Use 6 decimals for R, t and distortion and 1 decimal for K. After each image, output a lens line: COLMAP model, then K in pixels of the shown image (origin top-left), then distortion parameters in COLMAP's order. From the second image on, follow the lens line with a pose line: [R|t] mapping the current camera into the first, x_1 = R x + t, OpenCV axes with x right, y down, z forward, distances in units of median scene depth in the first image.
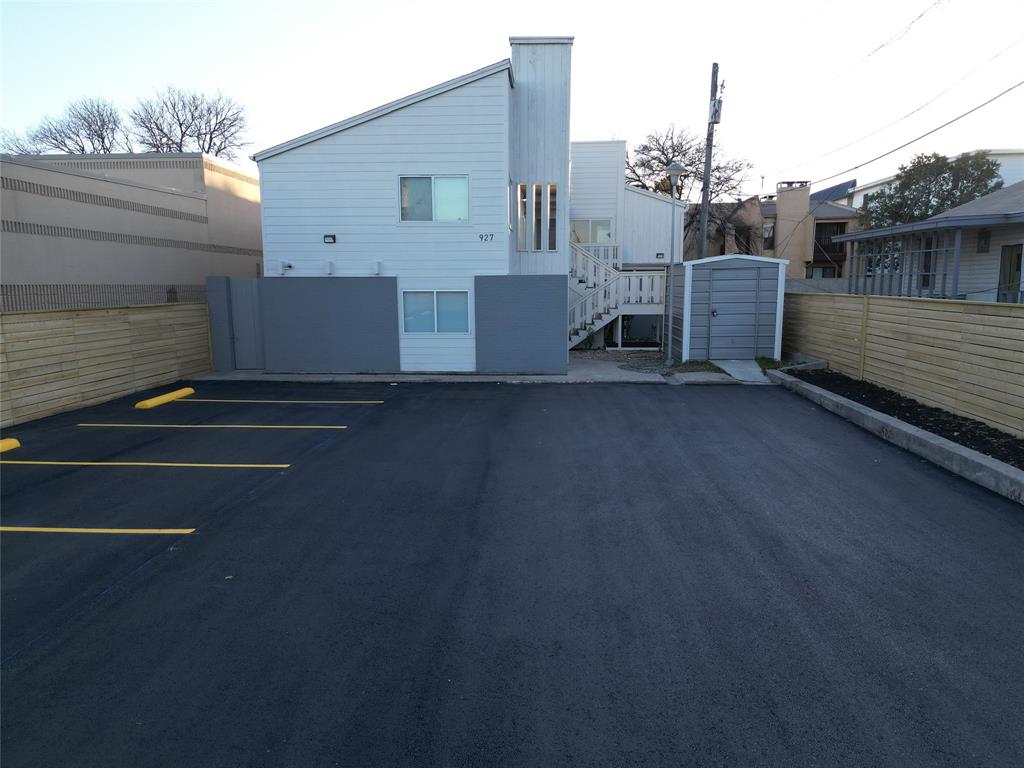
lens RADIAL K [[717.6, 0, 510.6], [0, 717.6, 381.8], [0, 0, 1]] dist [0.074484, -0.065914]
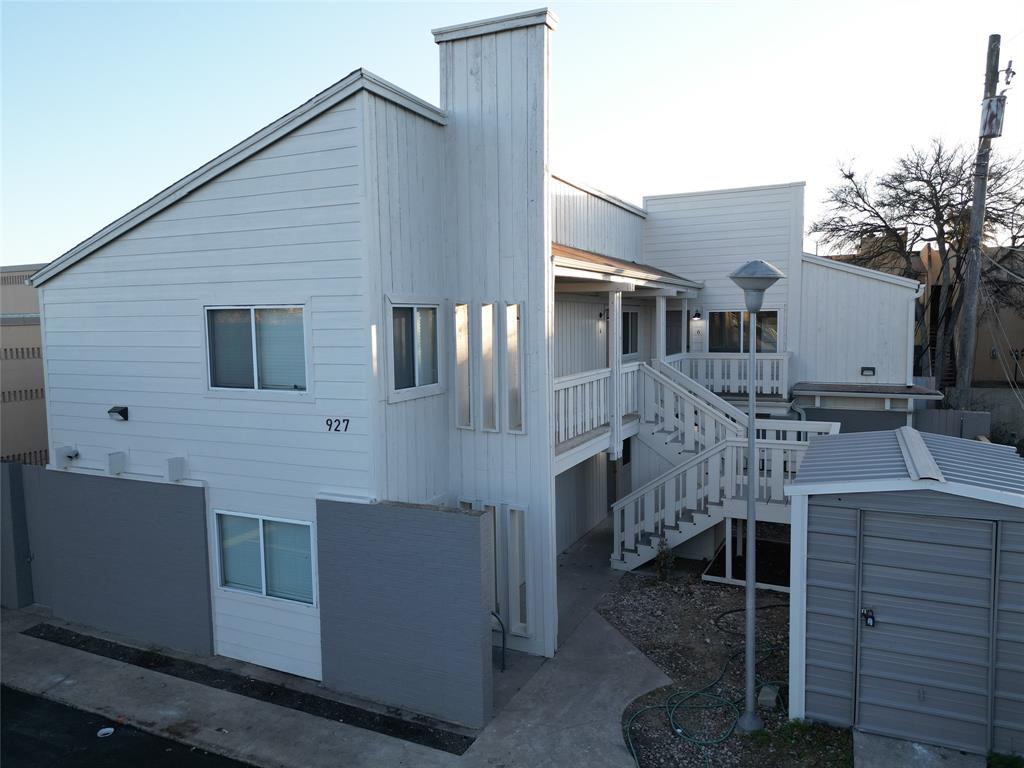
lens RADIAL K [[717.6, 0, 510.6], [0, 717.6, 381.8], [0, 0, 1]] dist [0.074484, -0.065914]
pose [[0.926238, 0.022362, -0.376276, 0.257027], [-0.040706, 0.998335, -0.040871, -0.208974], [0.374735, 0.053173, 0.925606, 0.564380]]
